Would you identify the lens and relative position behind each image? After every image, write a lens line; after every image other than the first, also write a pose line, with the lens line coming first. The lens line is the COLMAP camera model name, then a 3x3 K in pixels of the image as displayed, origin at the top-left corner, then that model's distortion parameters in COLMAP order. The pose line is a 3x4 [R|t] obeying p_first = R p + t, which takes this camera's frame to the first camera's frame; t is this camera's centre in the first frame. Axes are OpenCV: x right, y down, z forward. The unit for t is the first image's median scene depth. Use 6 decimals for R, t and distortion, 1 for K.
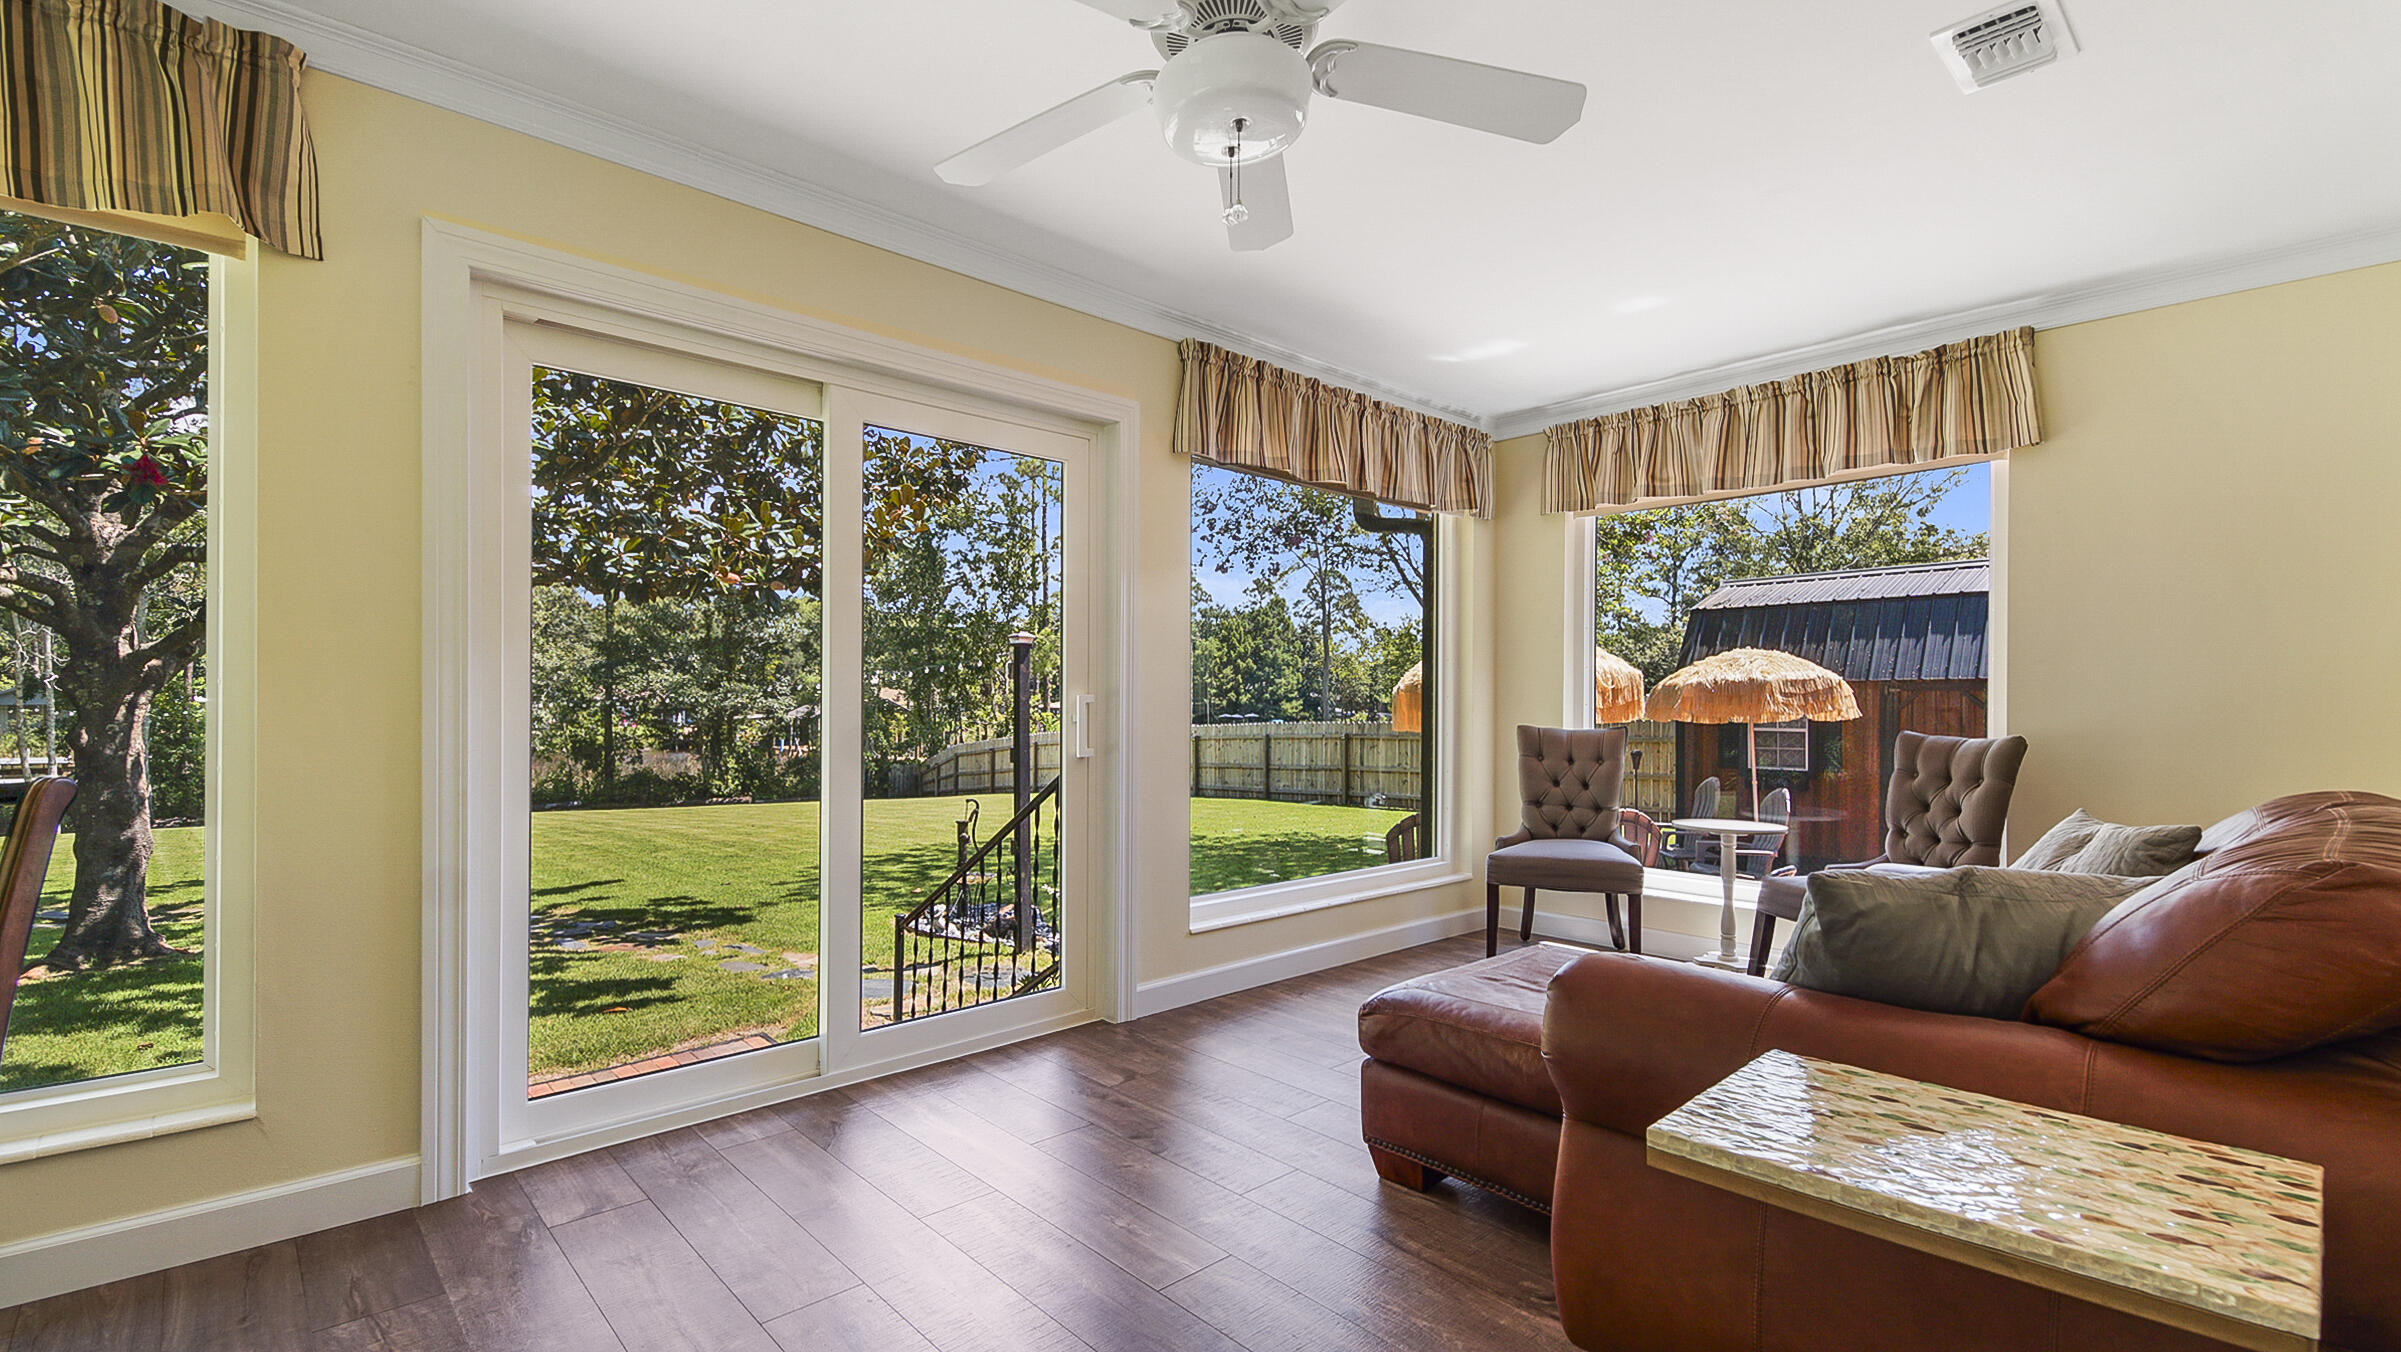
lens RADIAL K [[1063.4, 0, 1202.1], [0, 1063.4, 691.3], [0, 0, 1]] dist [-0.001923, -0.000611]
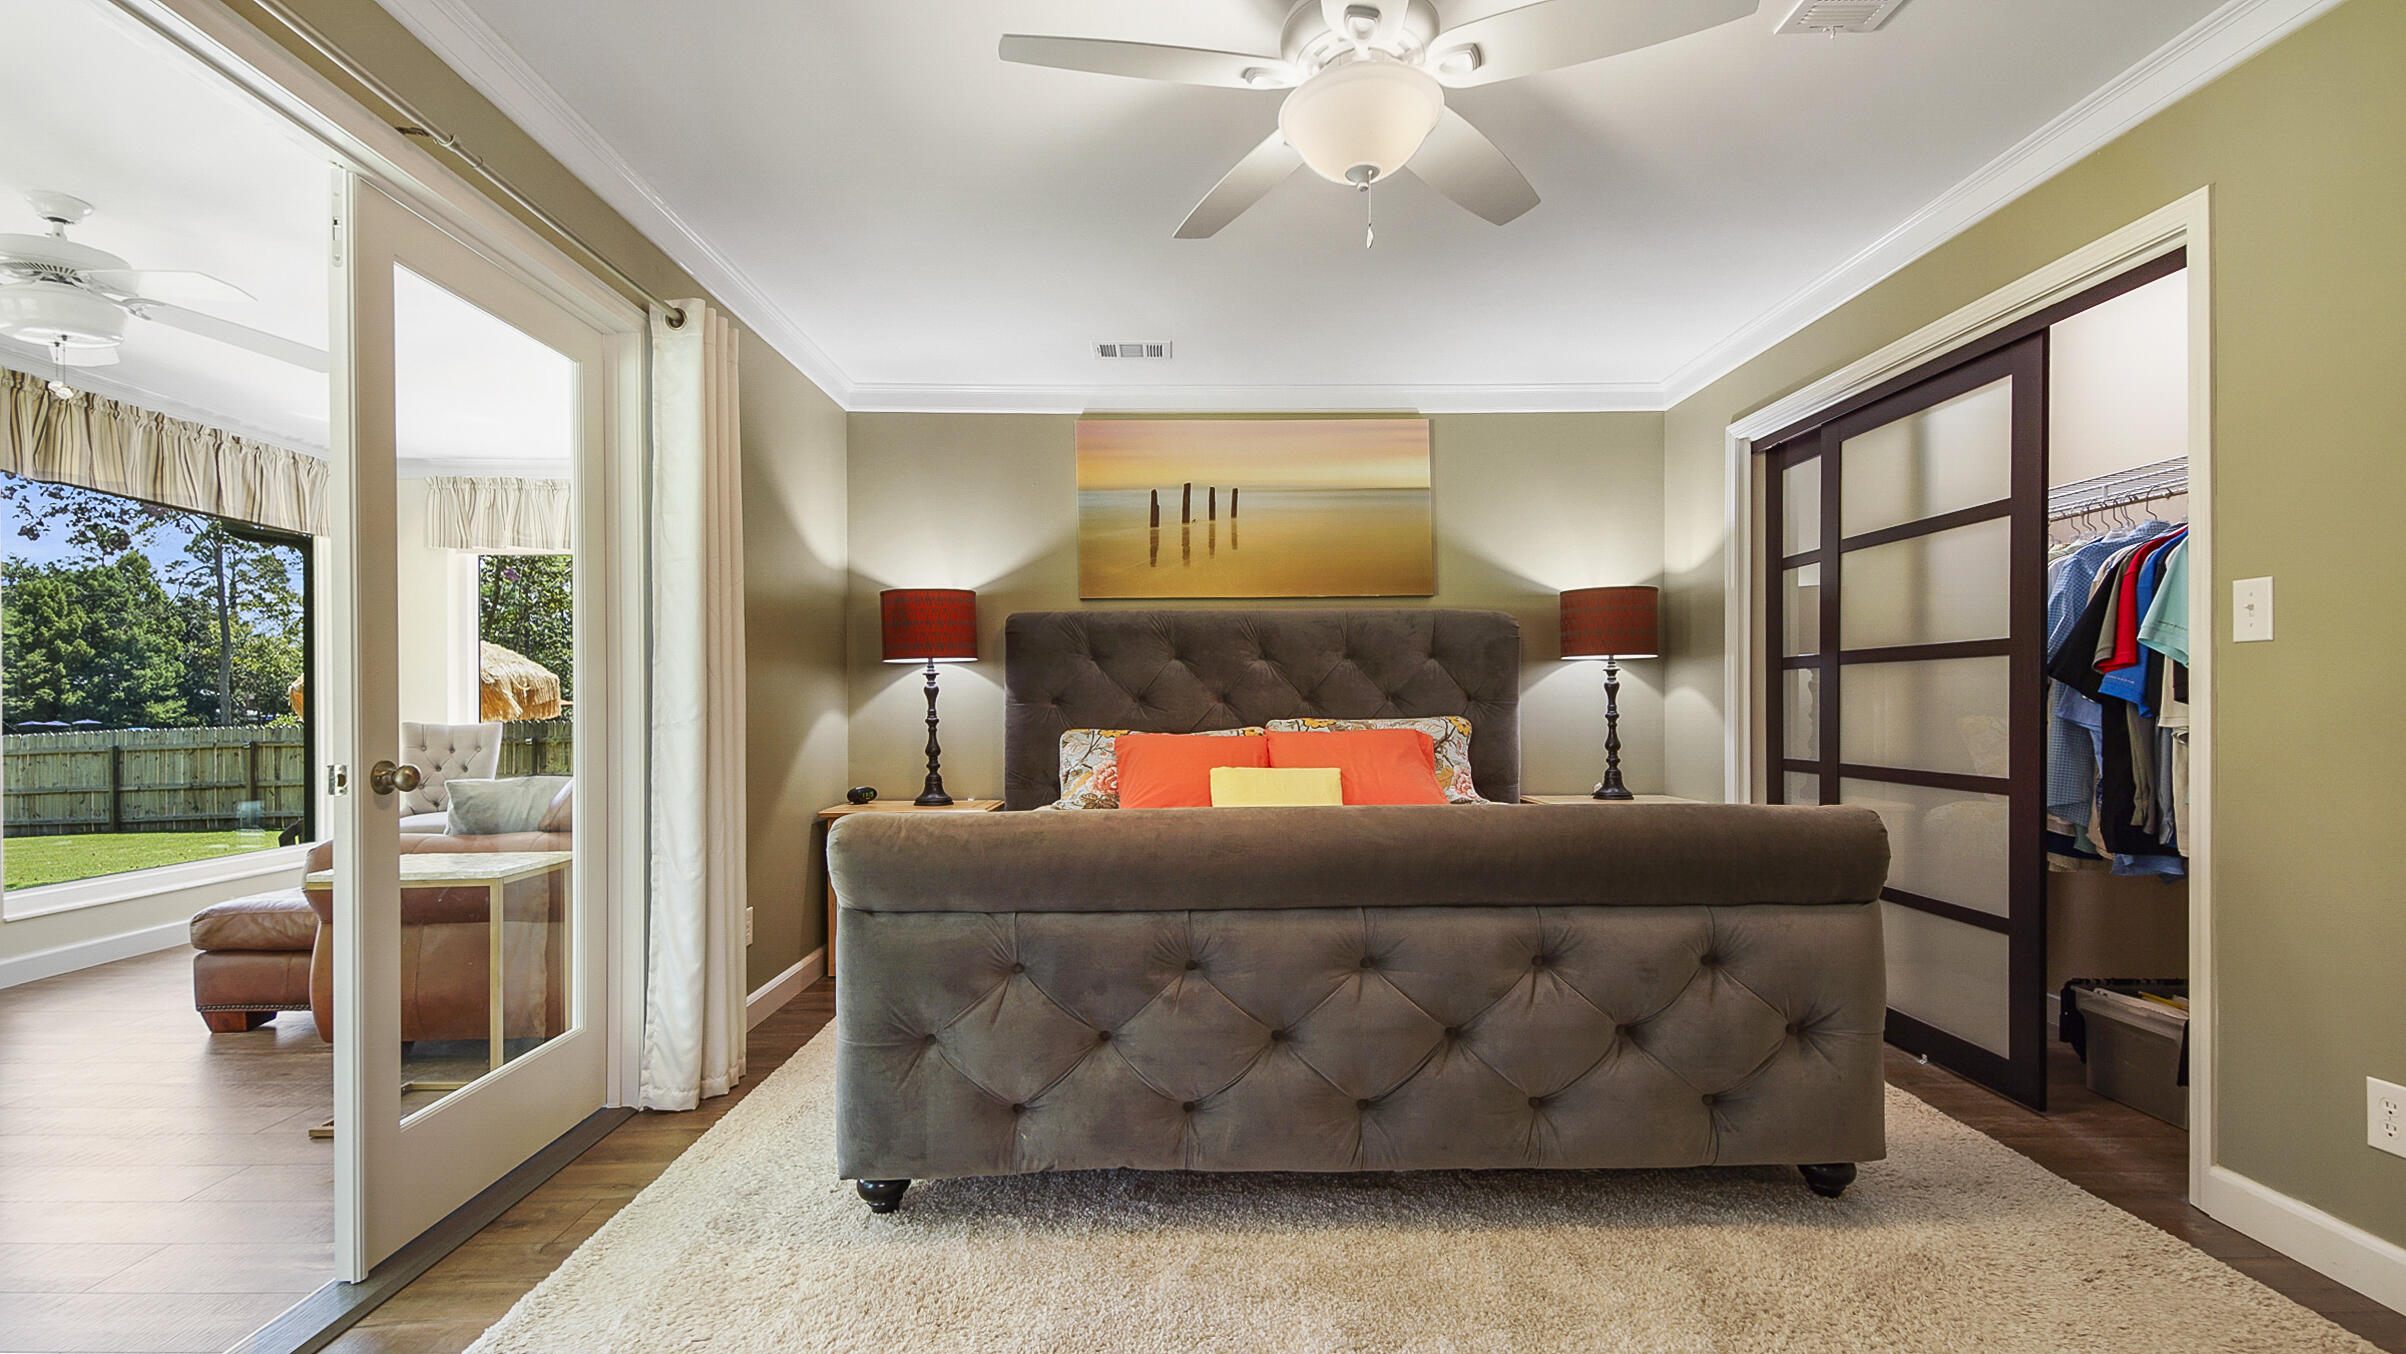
lens RADIAL K [[1081.2, 0, 1200.6], [0, 1081.2, 709.6], [0, 0, 1]] dist [0.028747, -0.017568]
pose [[0.666180, -0.010005, 0.745723, -0.013812], [-0.003765, 0.999852, 0.016778, -0.004319], [-0.745781, -0.013985, 0.666044, -0.337139]]
